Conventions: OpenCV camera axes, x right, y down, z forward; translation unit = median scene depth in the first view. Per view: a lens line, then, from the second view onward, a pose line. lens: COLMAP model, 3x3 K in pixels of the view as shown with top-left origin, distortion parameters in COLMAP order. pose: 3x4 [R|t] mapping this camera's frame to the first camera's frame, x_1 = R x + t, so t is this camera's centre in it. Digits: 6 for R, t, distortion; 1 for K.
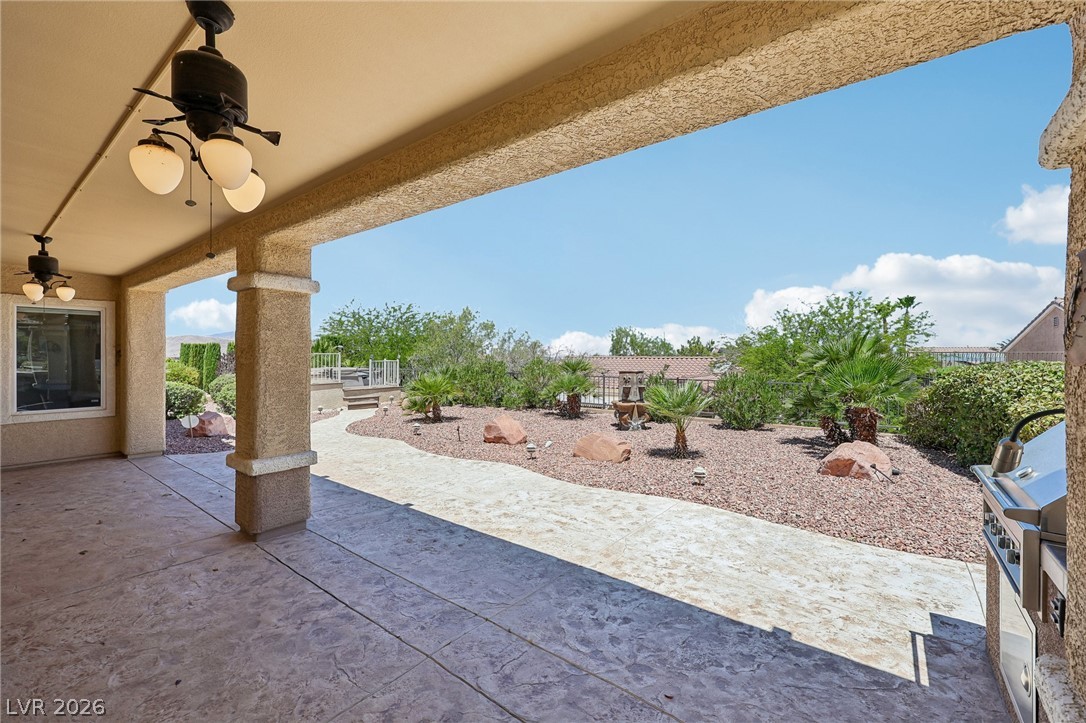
lens RADIAL K [[444.3, 0, 548.4], [0, 444.3, 360.6], [0, 0, 1]] dist [0.000871, -0.000203]
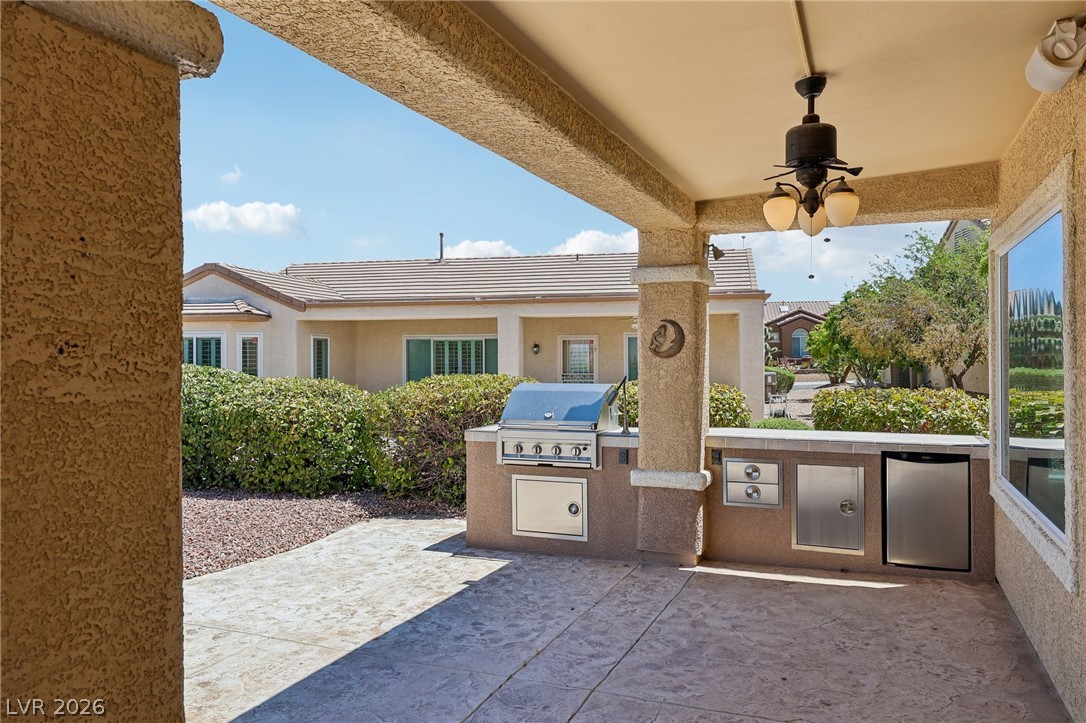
lens RADIAL K [[780.5, 0, 541.7], [0, 780.5, 359.2], [0, 0, 1]] dist [0.001951, -0.000739]
pose [[-0.248896, -0.003162, 0.968525, -1.454620], [0.012592, 0.999900, 0.006500, -0.004387], [-0.968448, 0.013814, -0.248831, 1.229923]]
